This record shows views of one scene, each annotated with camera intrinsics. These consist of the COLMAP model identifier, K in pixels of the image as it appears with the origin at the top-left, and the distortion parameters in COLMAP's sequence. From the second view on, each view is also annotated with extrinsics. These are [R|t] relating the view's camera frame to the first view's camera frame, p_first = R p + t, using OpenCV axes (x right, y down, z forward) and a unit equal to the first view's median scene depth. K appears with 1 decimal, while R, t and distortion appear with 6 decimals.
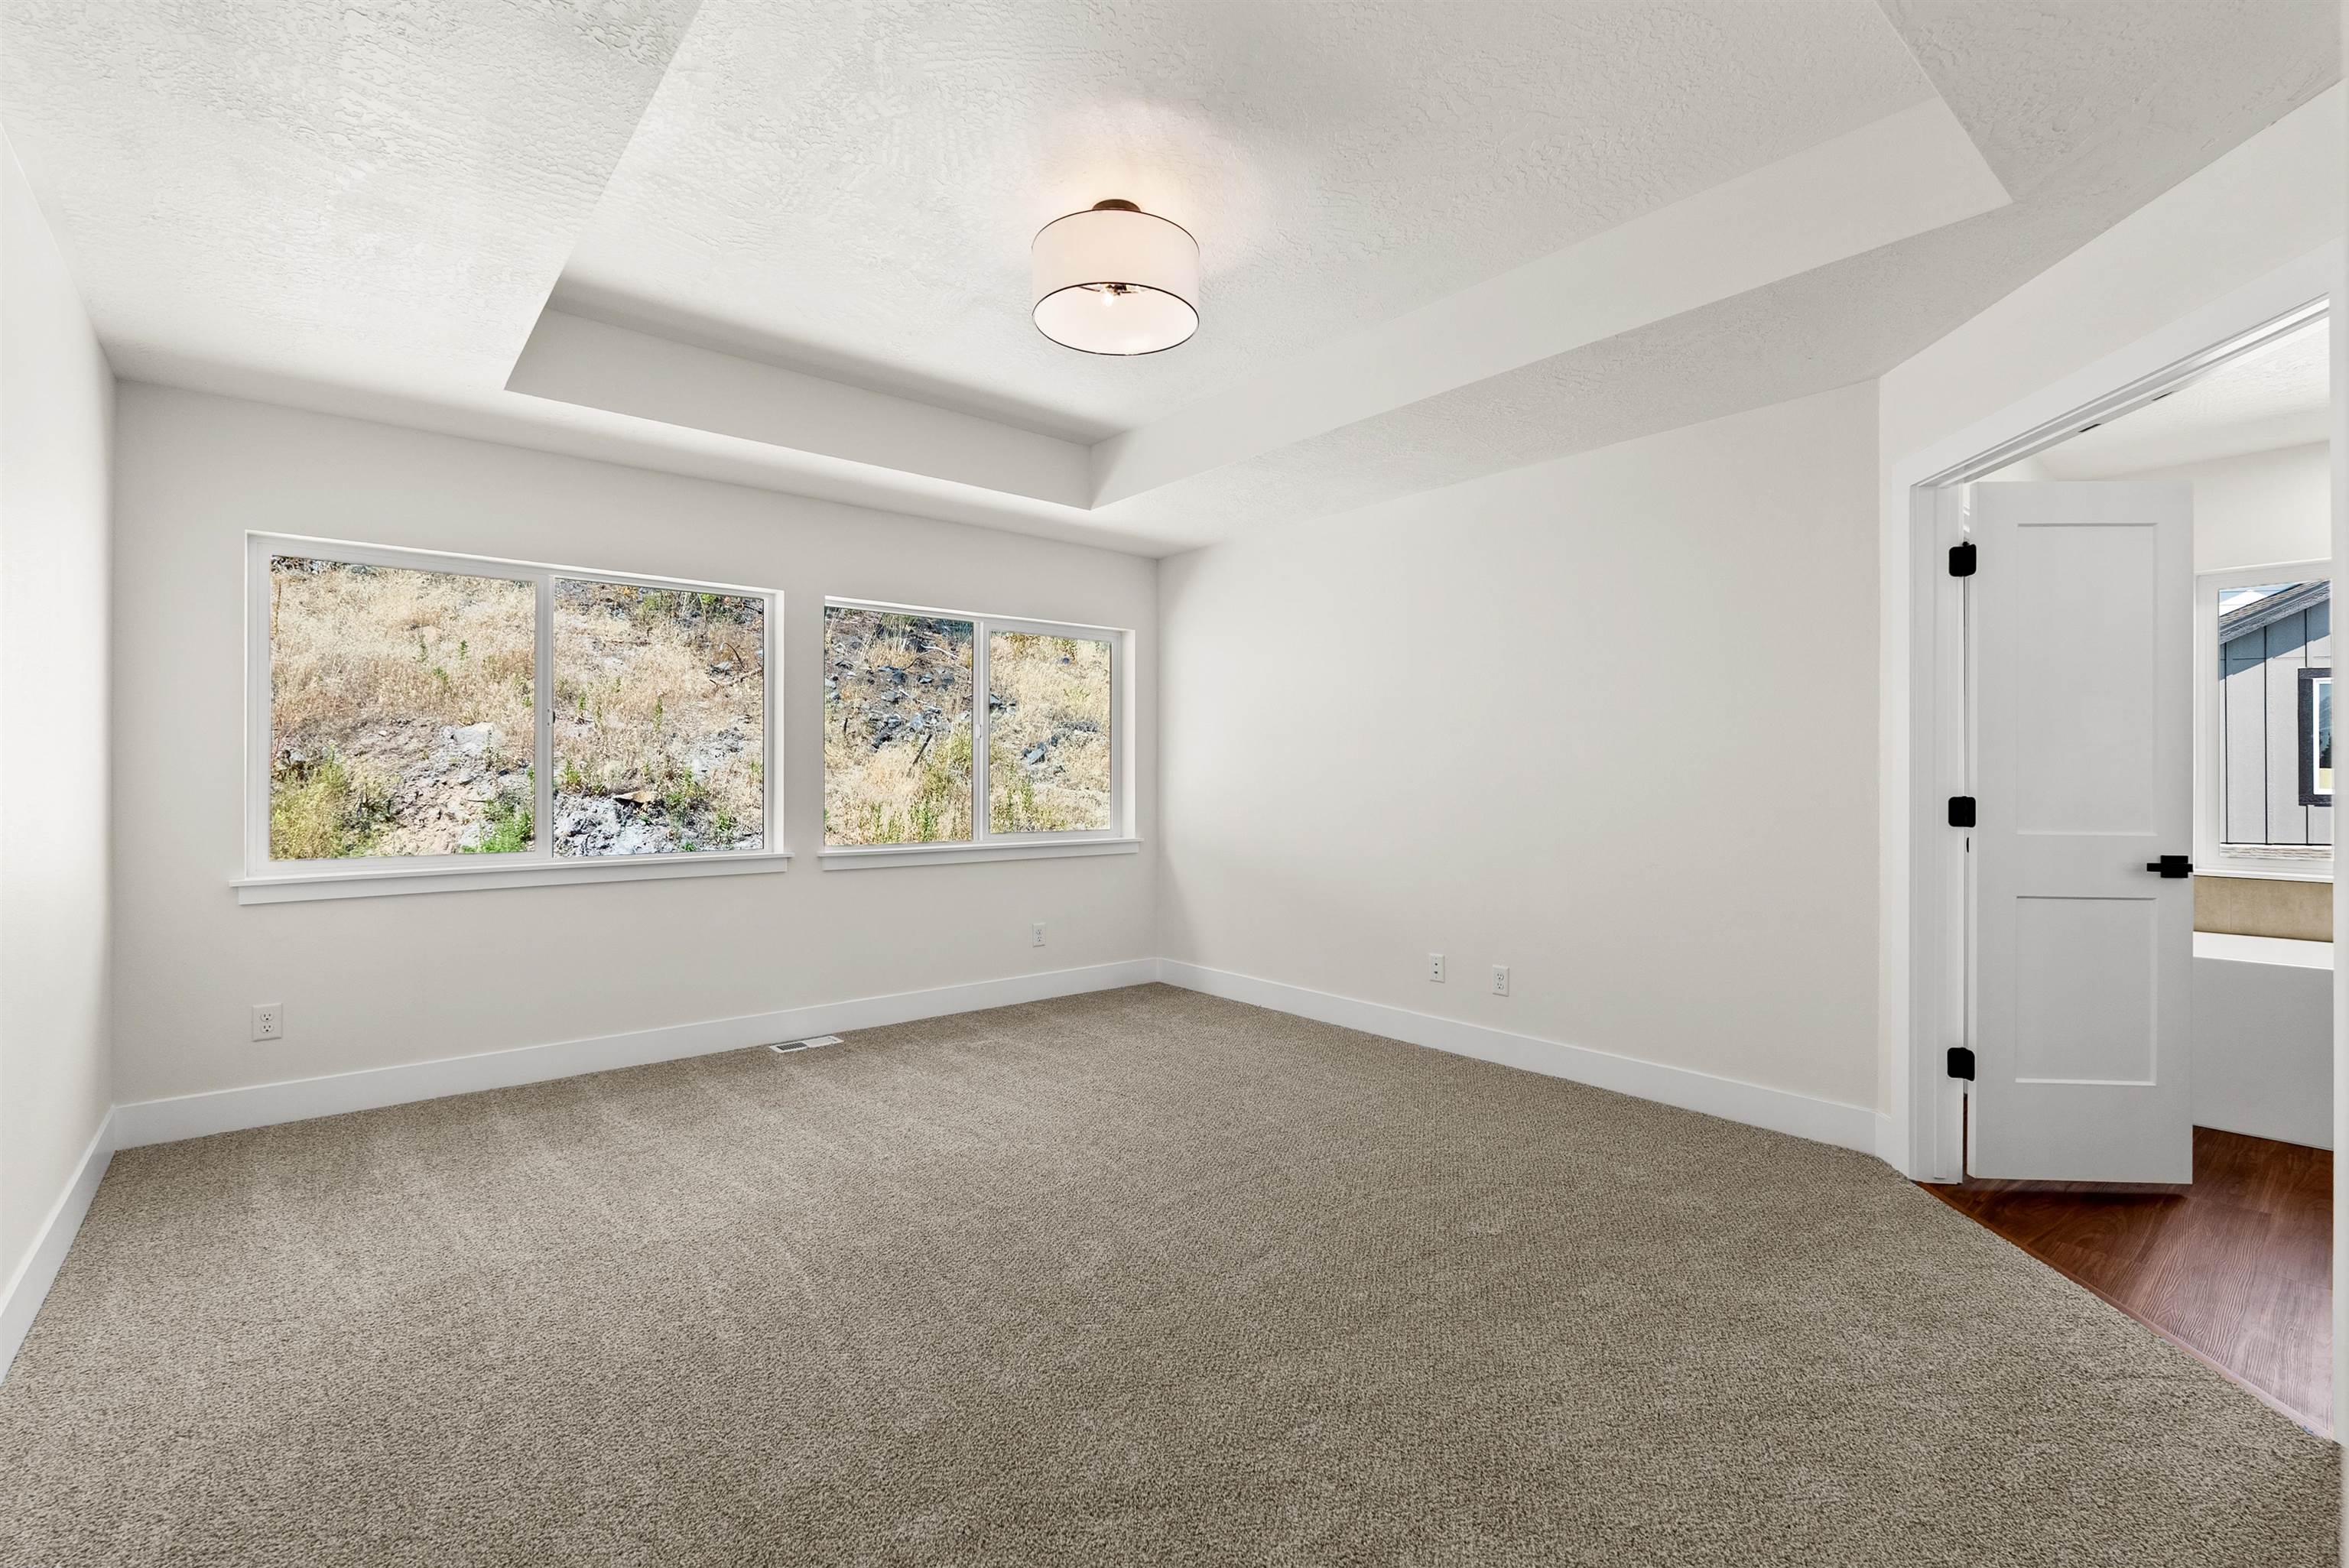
lens RADIAL K [[1035.6, 0, 1172.6], [0, 1035.6, 784.8], [0, 0, 1]] dist [-0.010612, 0.001835]
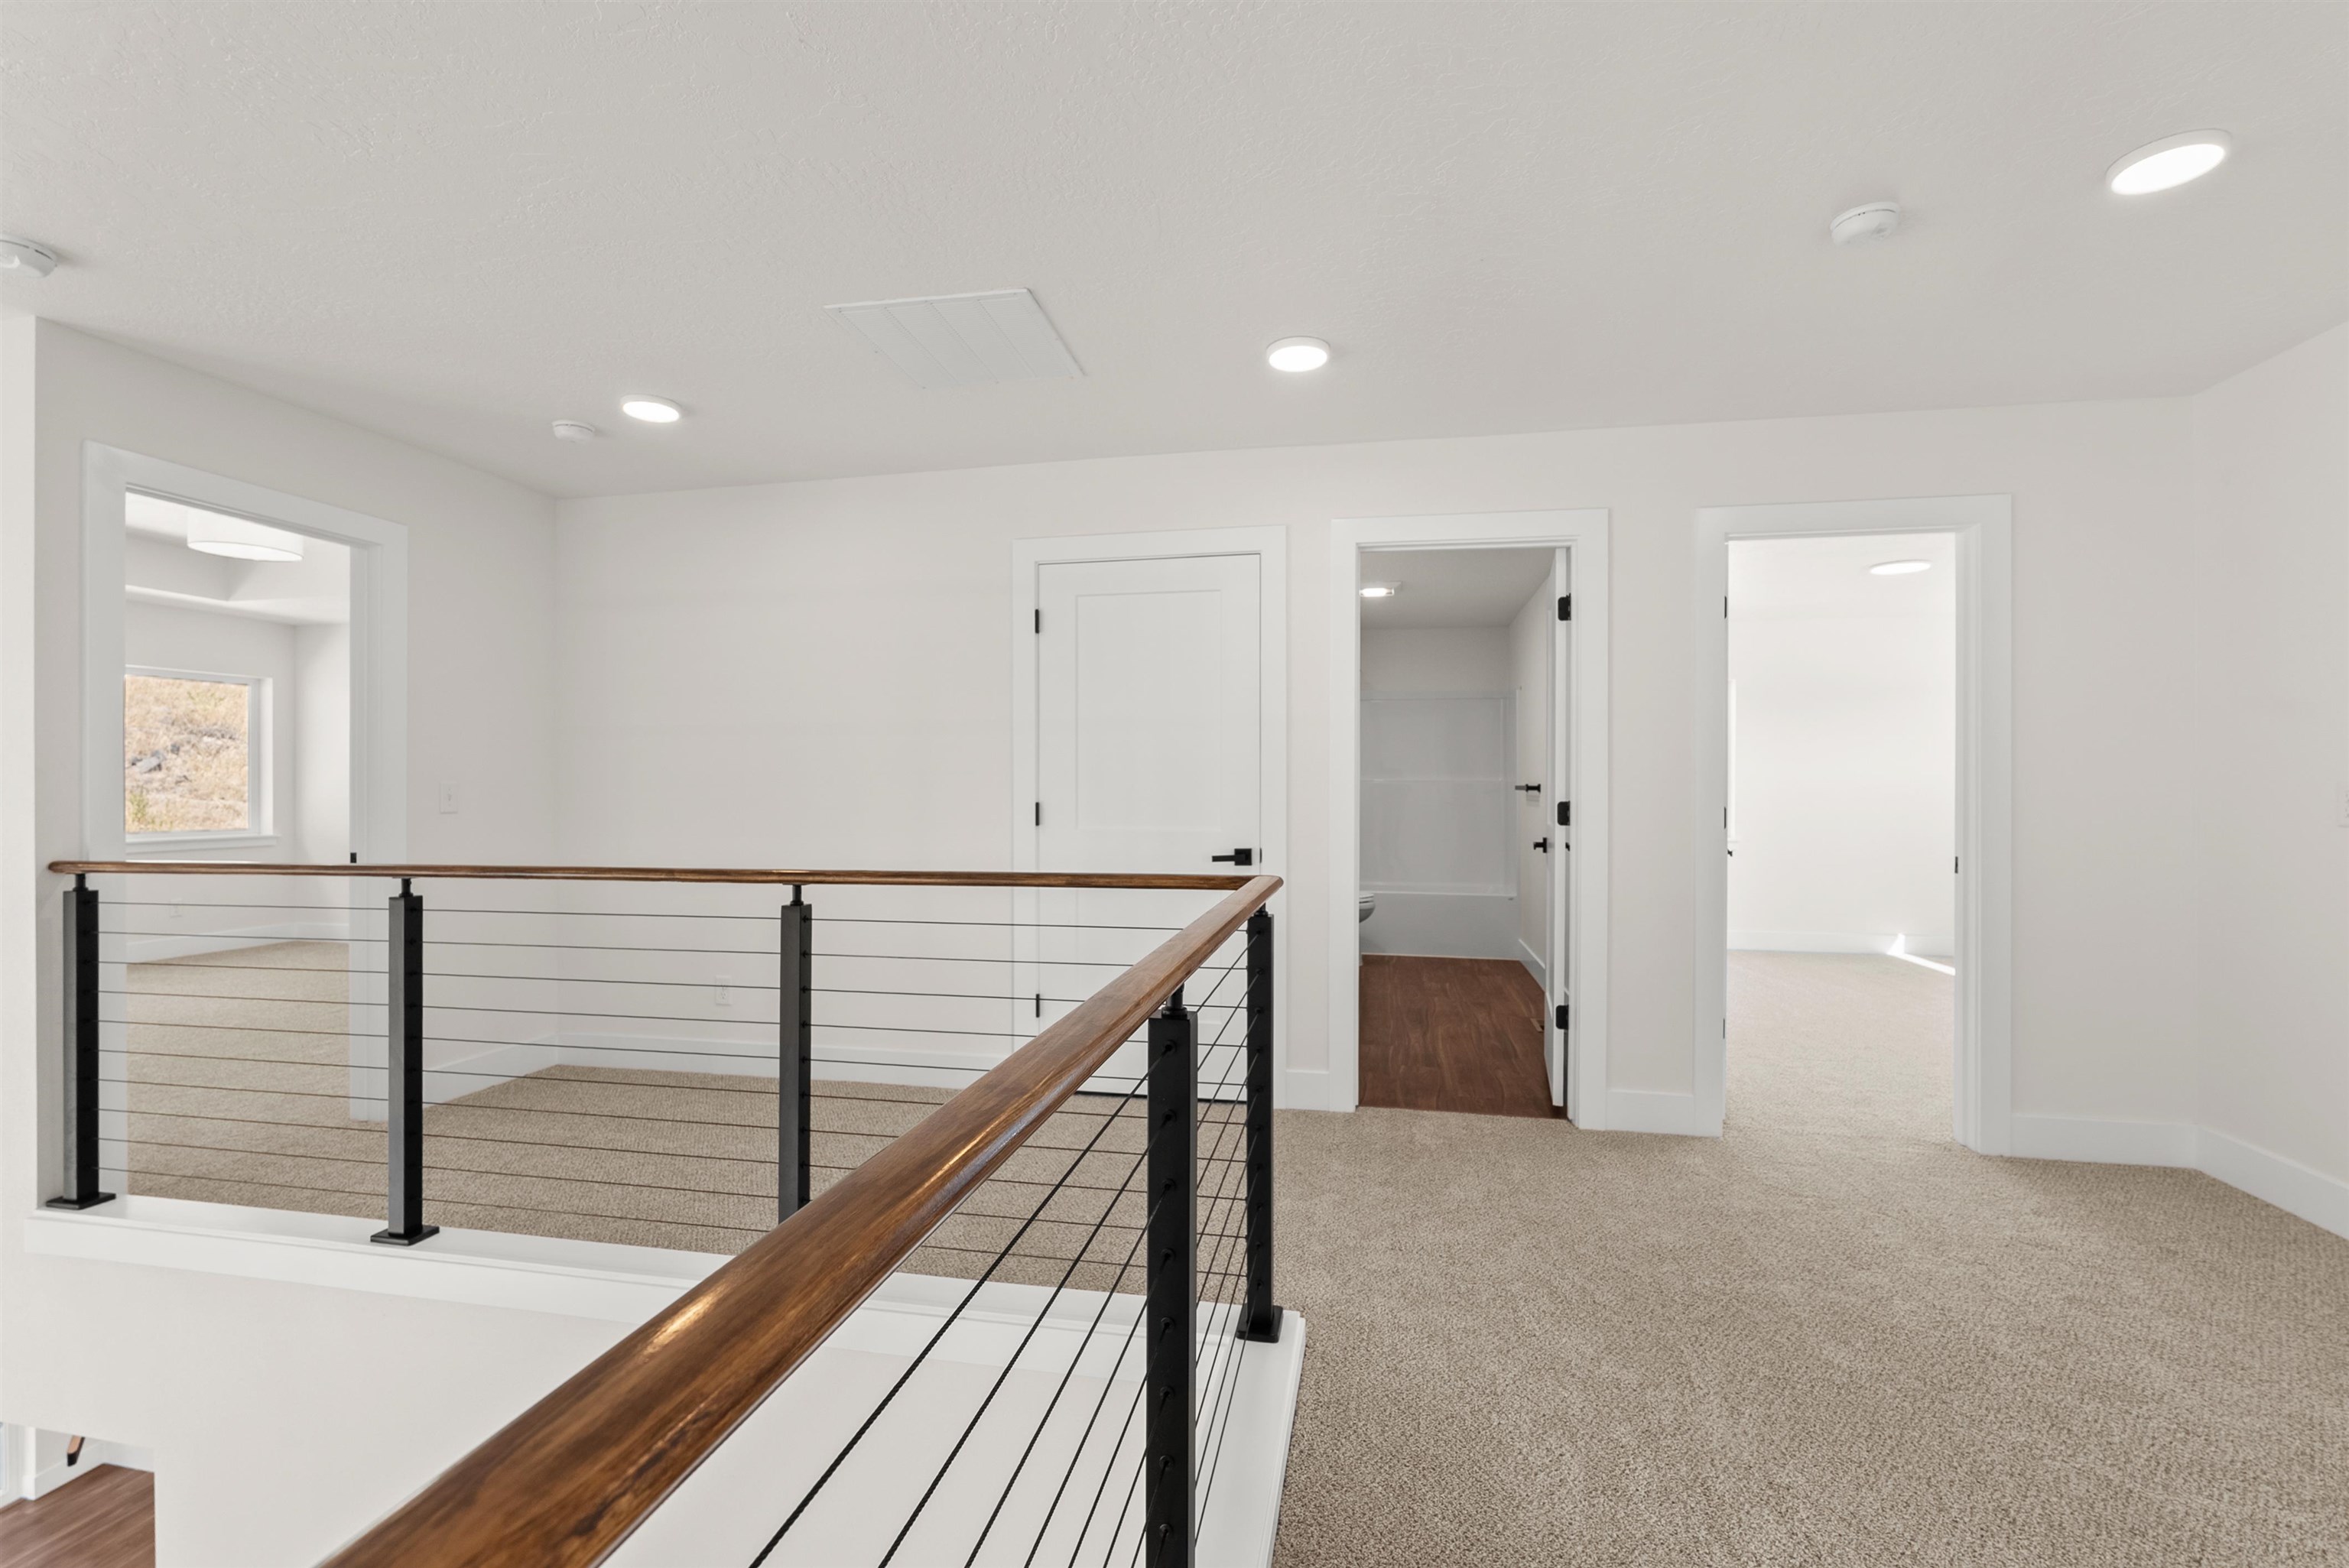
lens RADIAL K [[1035.6, 0, 1173.7], [0, 1035.6, 803.1], [0, 0, 1]] dist [-0.010612, 0.001835]
pose [[0.785864, 0.000017, 0.618400, 0.031624], [-0.002640, 0.999991, 0.003328, 0.002528], [-0.618394, -0.004248, 0.785857, -0.424181]]
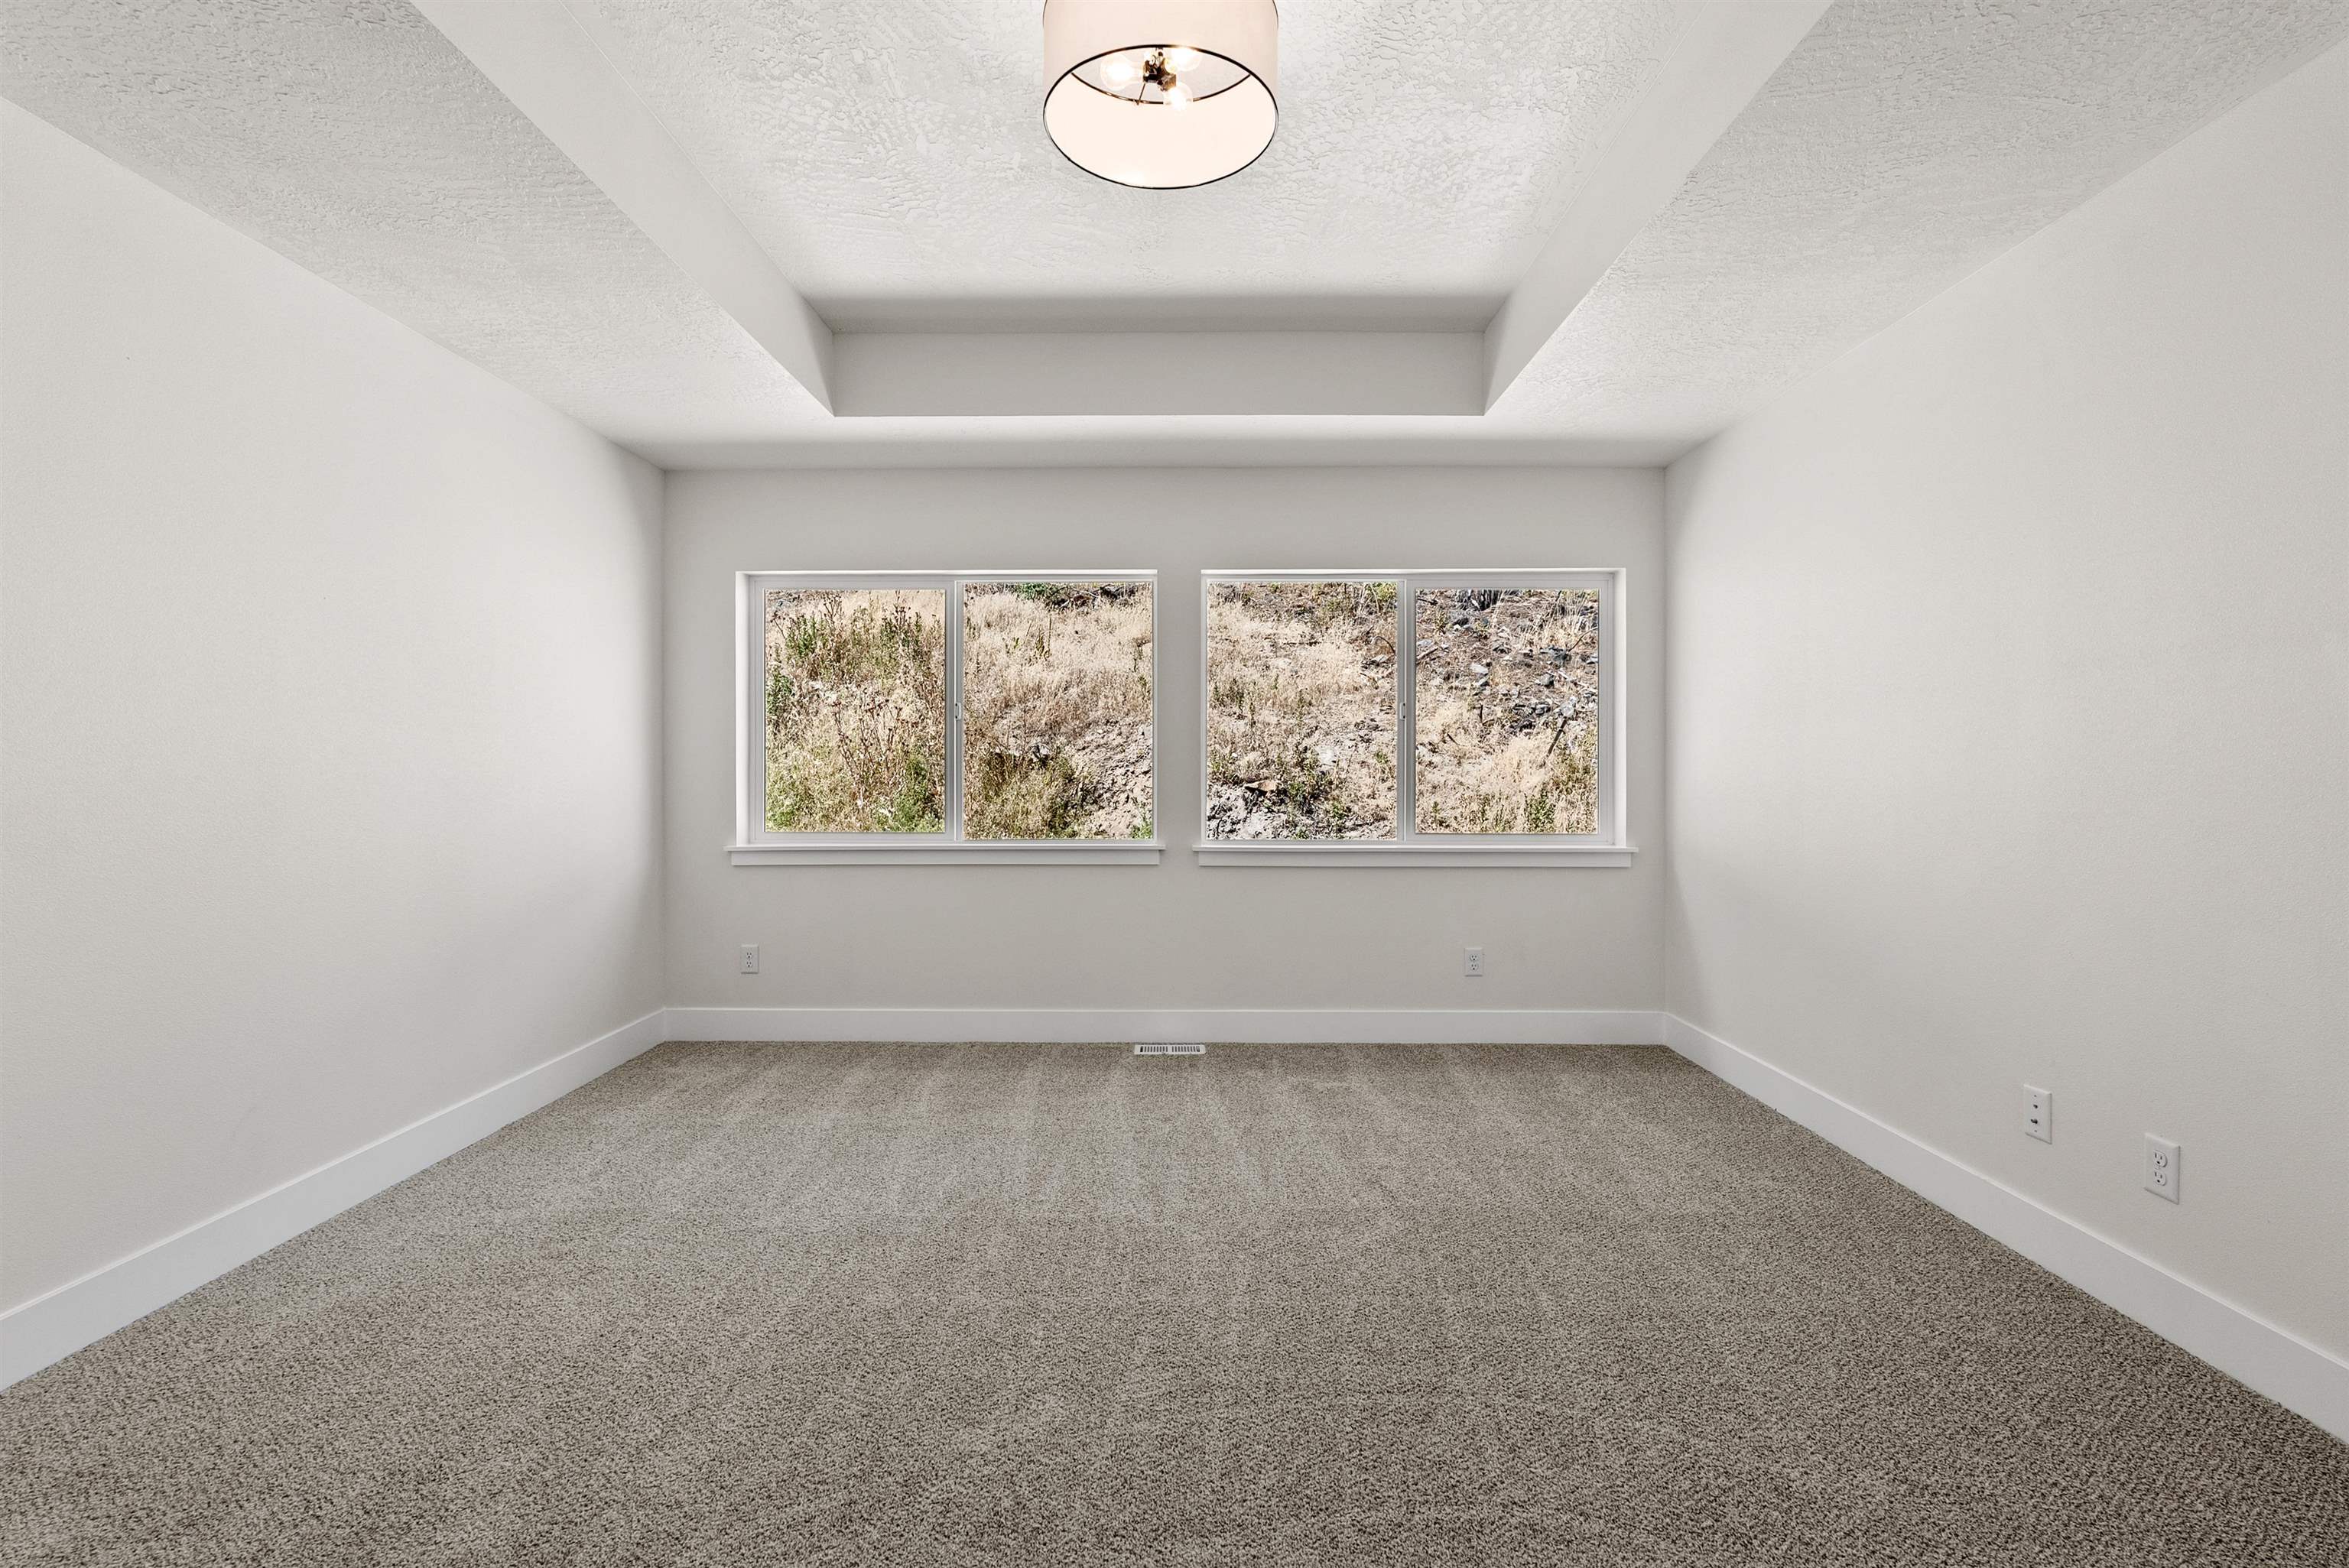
lens RADIAL K [[1035.6, 0, 1166.4], [0, 1035.6, 780.4], [0, 0, 1]] dist [-0.010612, 0.001835]
pose [[0.755451, 0.007250, -0.655165, 0.109559], [-0.004389, 0.999972, 0.006006, 0.000162], [0.655191, -0.001662, 0.755462, 0.121422]]
